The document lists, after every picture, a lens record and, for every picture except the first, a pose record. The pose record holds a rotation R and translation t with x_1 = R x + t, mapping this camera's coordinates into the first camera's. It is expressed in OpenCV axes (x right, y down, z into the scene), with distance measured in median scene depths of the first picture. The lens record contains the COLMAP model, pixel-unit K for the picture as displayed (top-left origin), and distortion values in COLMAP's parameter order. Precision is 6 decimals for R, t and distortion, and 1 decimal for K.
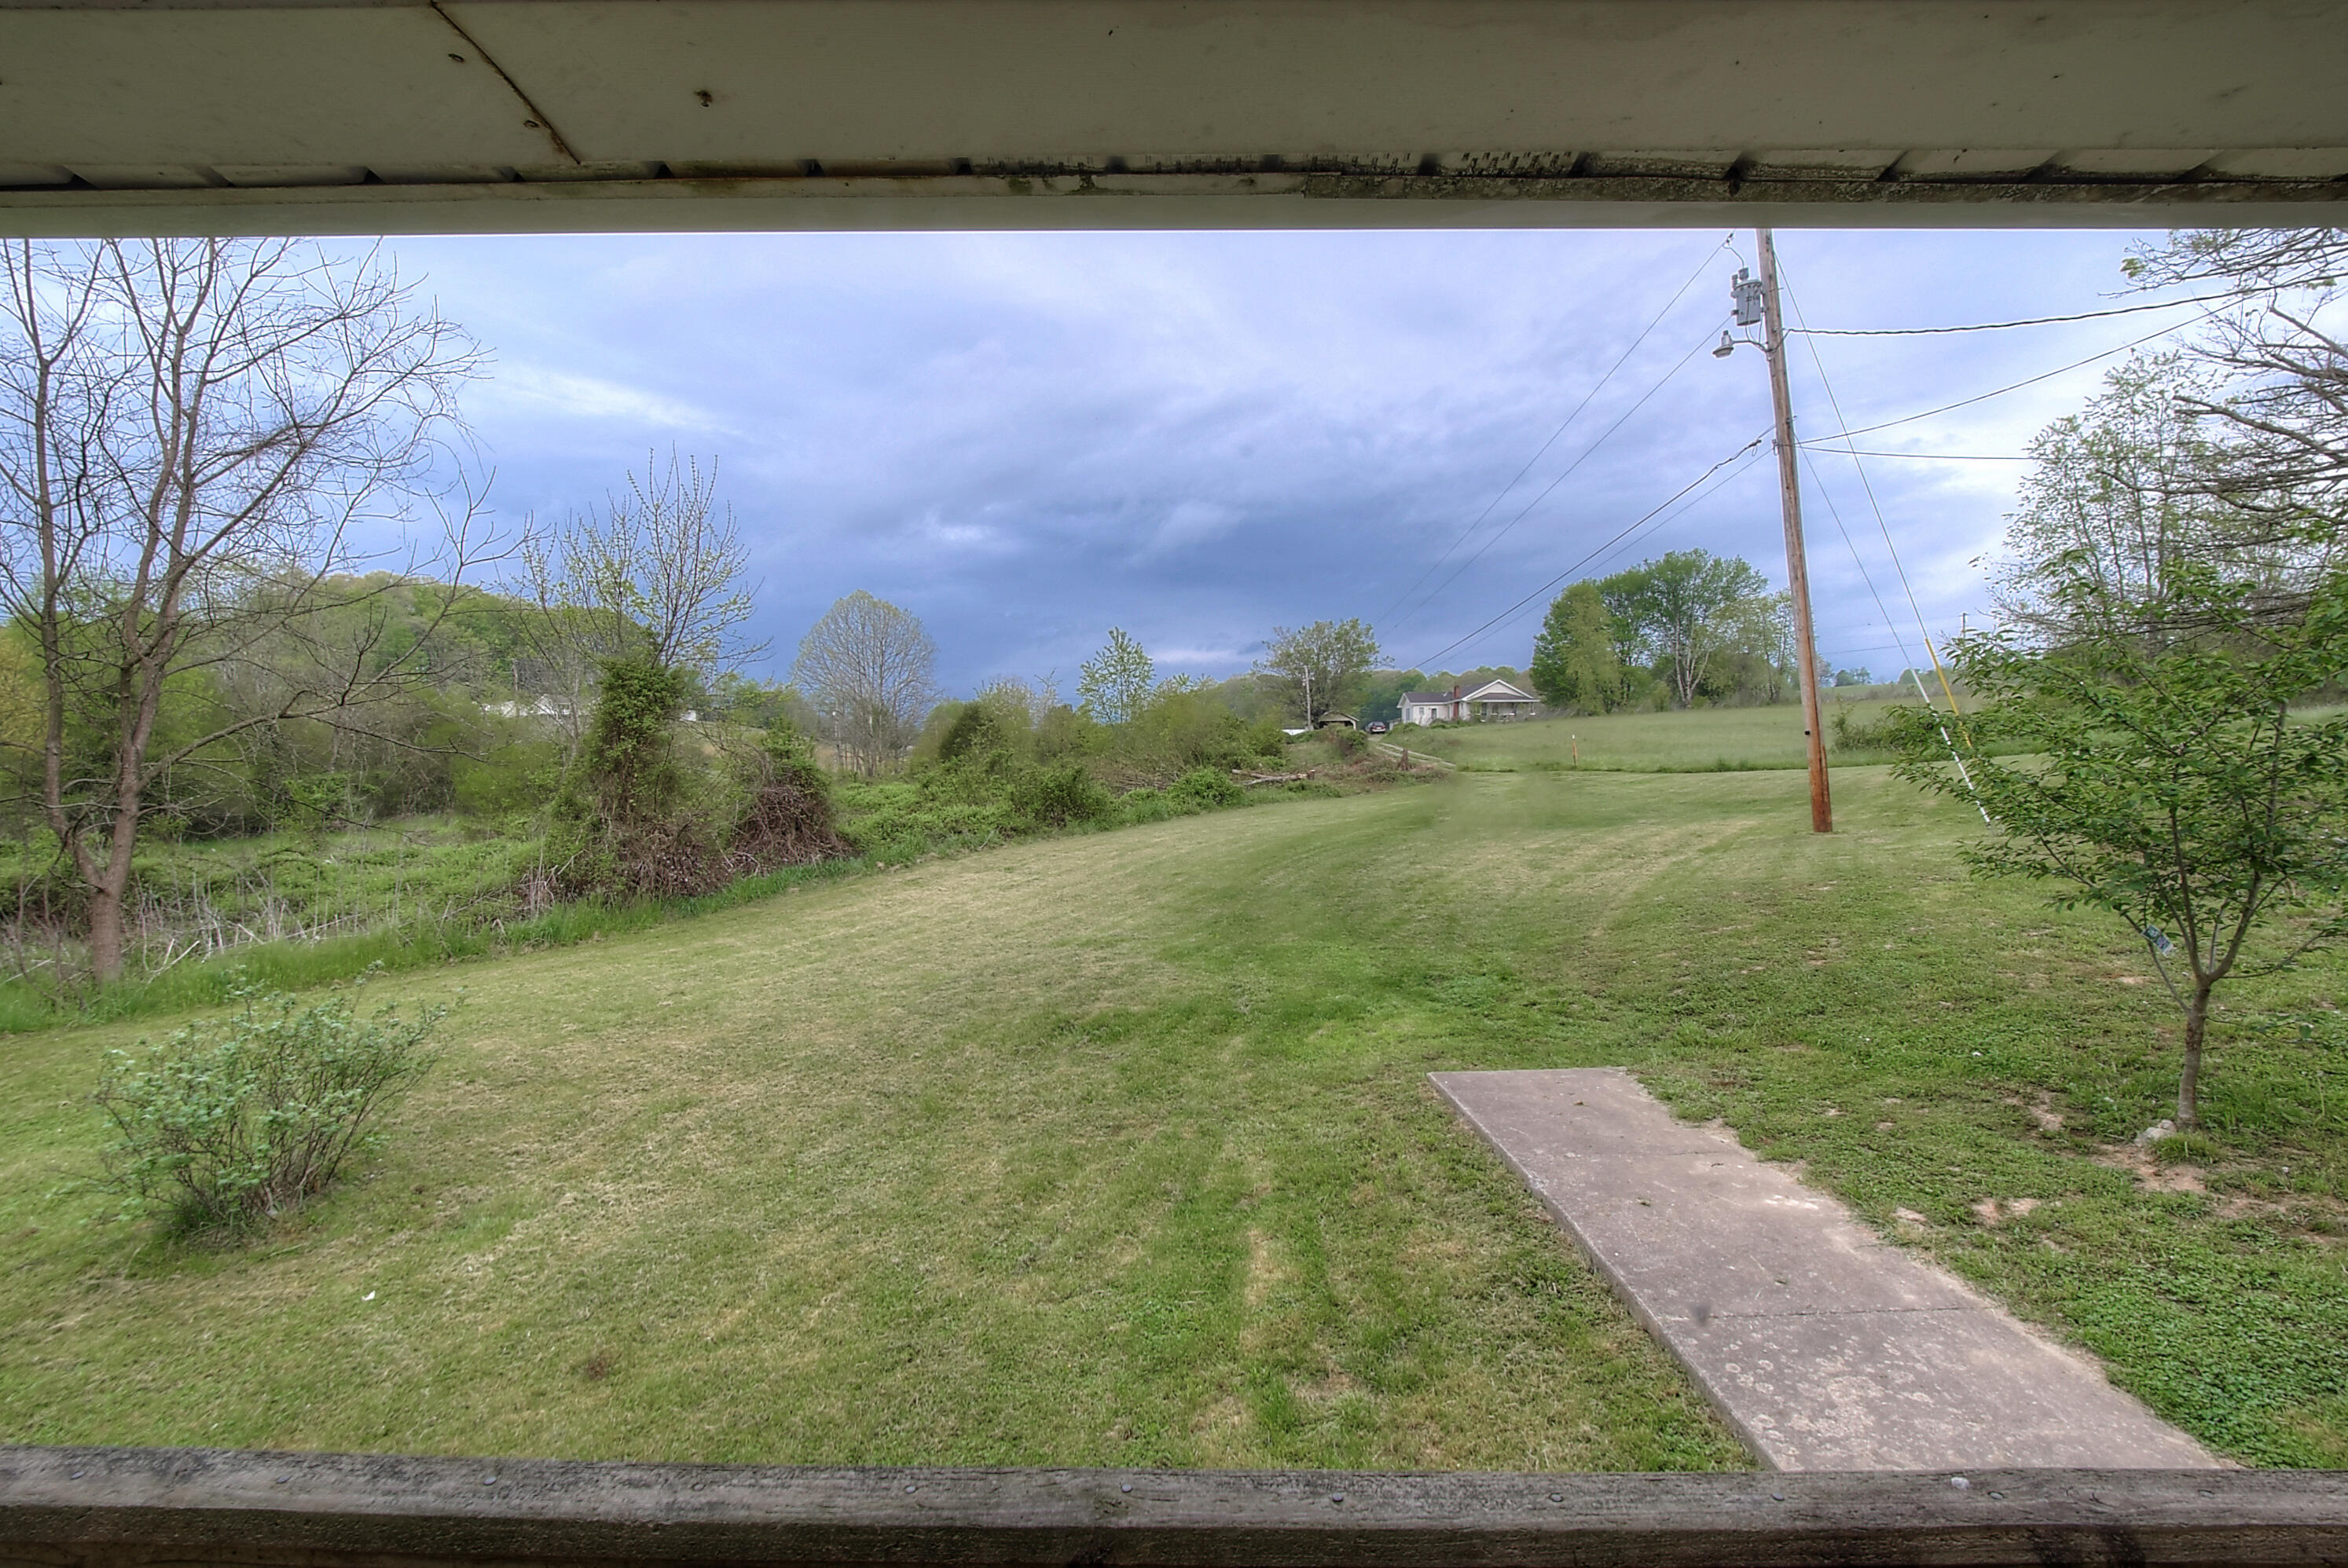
lens RADIAL K [[1015.4, 0, 1153.4], [0, 1015.4, 776.1], [0, 0, 1]] dist [-0.001191, -0.000328]
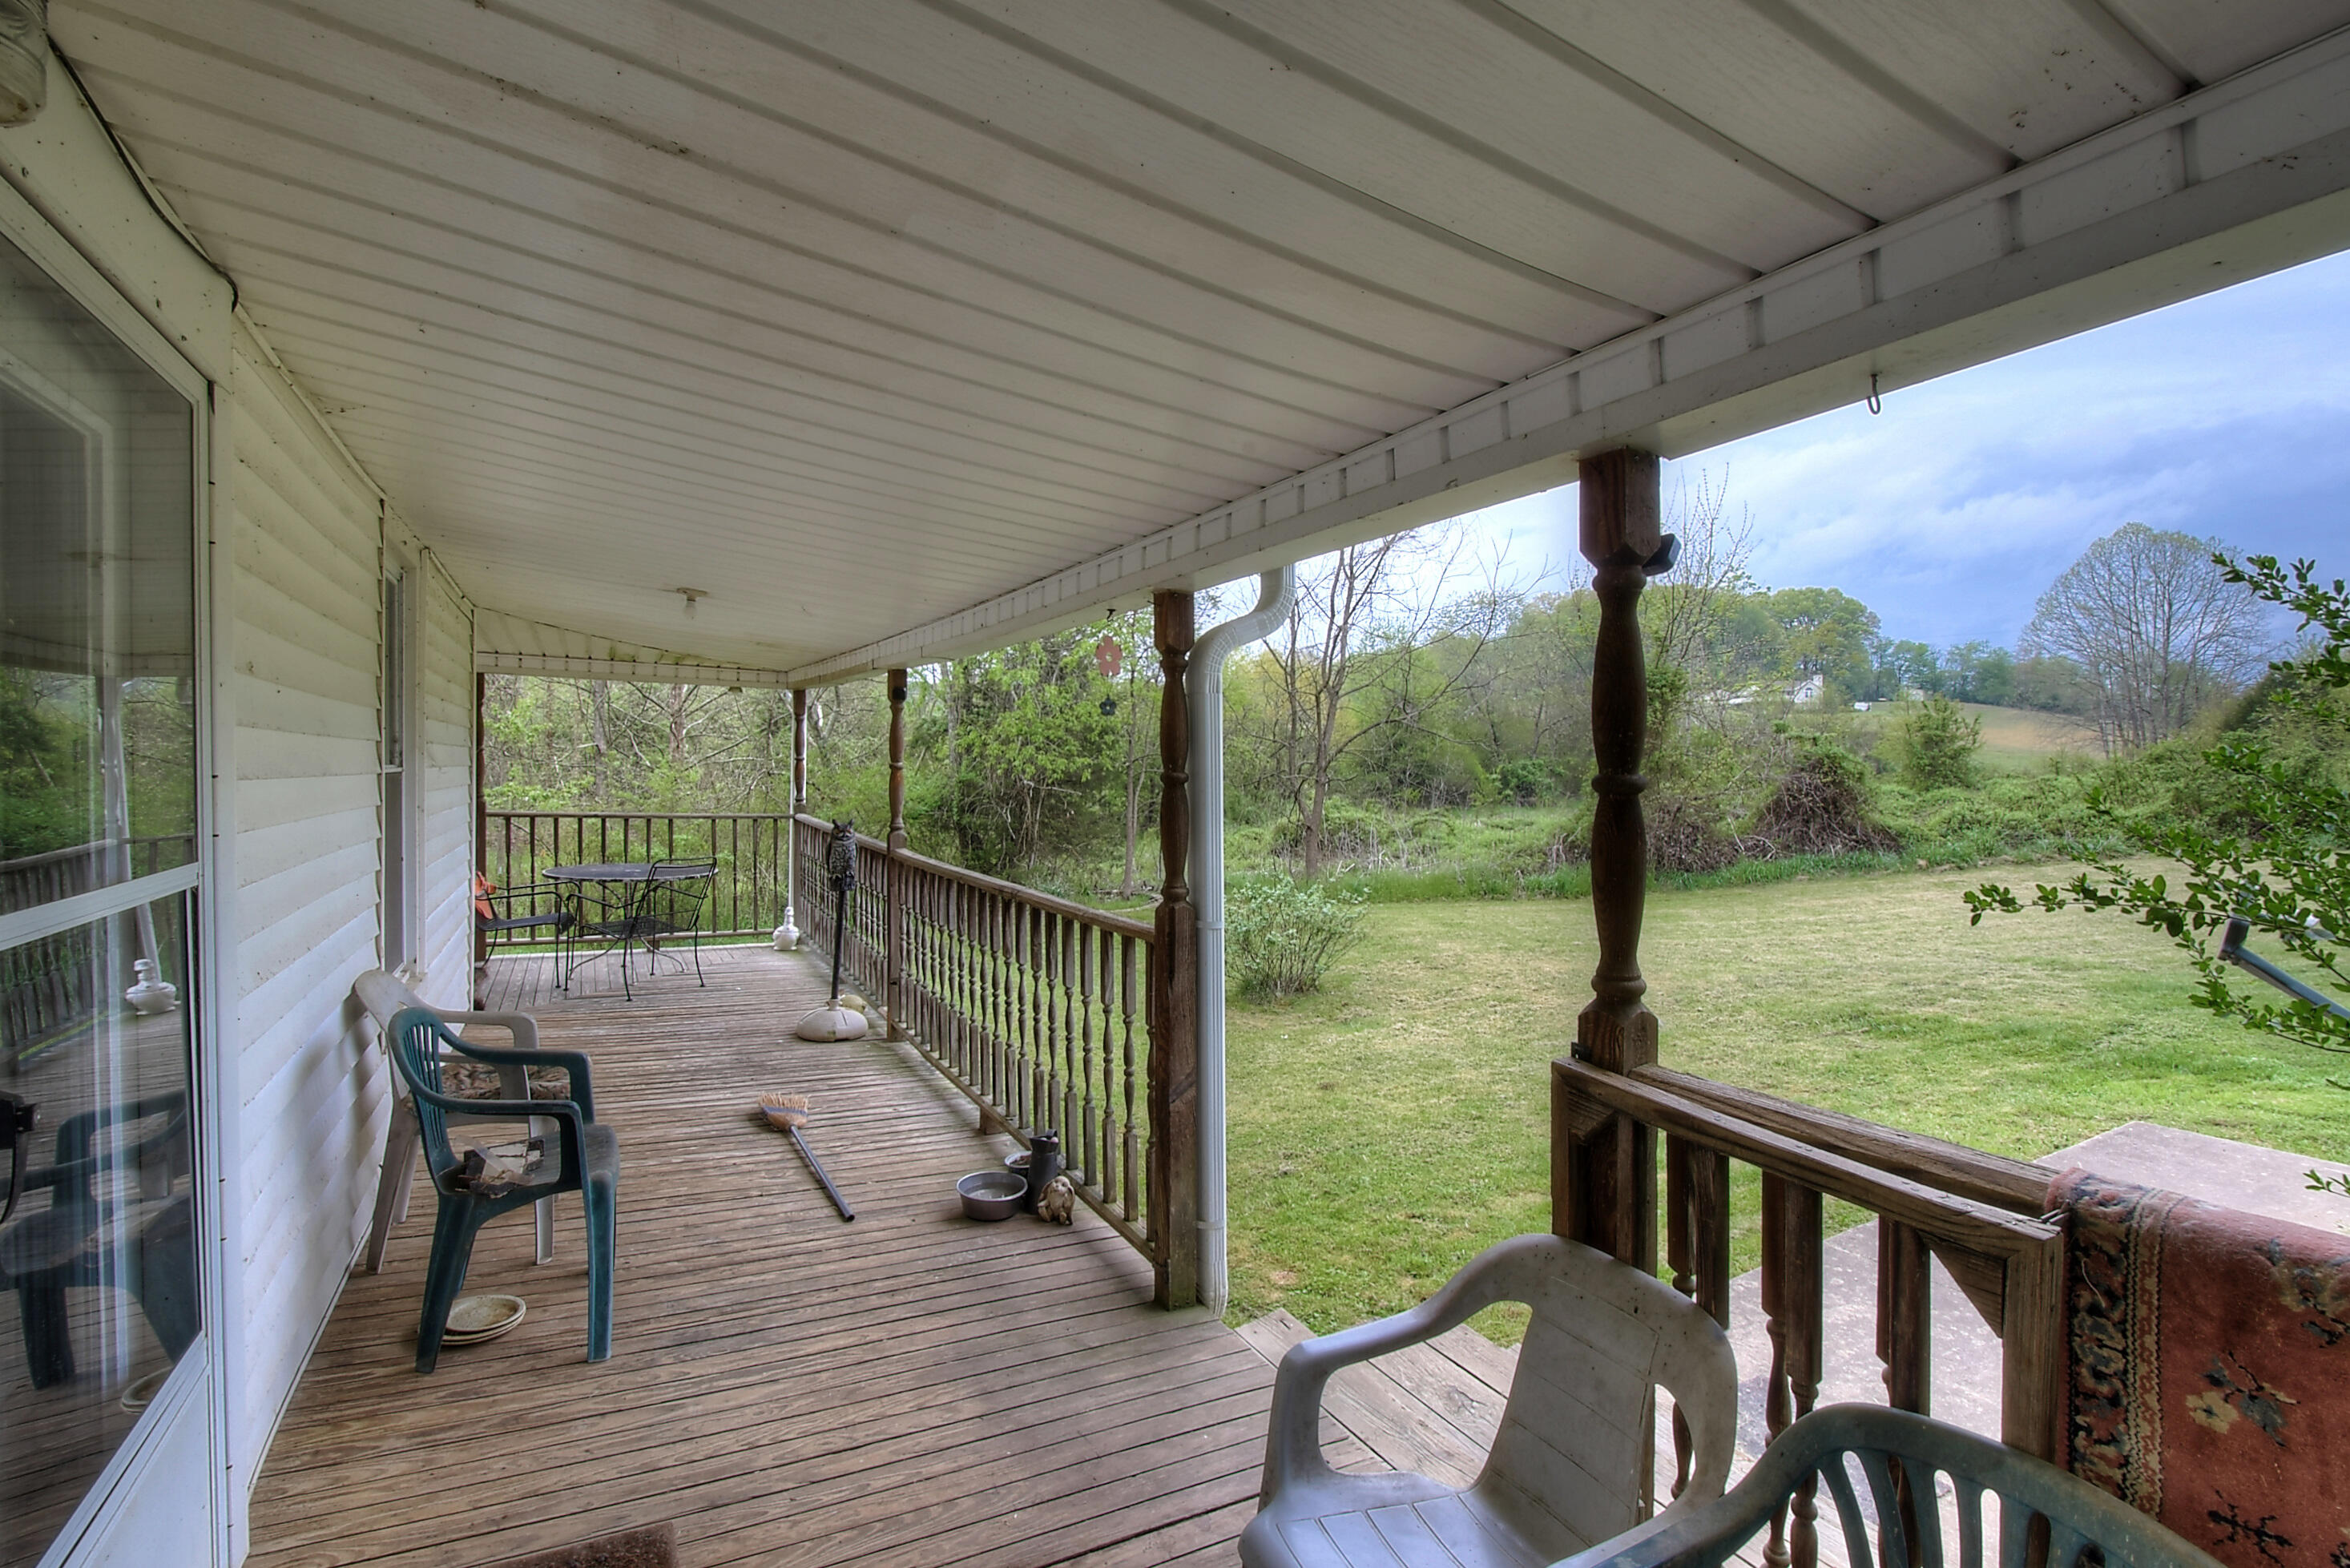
lens RADIAL K [[1022.3, 0, 1179.4], [0, 1022.3, 772.6], [0, 0, 1]] dist [-0.000134, 0.000023]
pose [[0.515036, 0.015707, -0.857024, 0.407151], [-0.007129, 0.999876, 0.014041, -0.001481], [0.857139, -0.001122, 0.515084, -0.080014]]
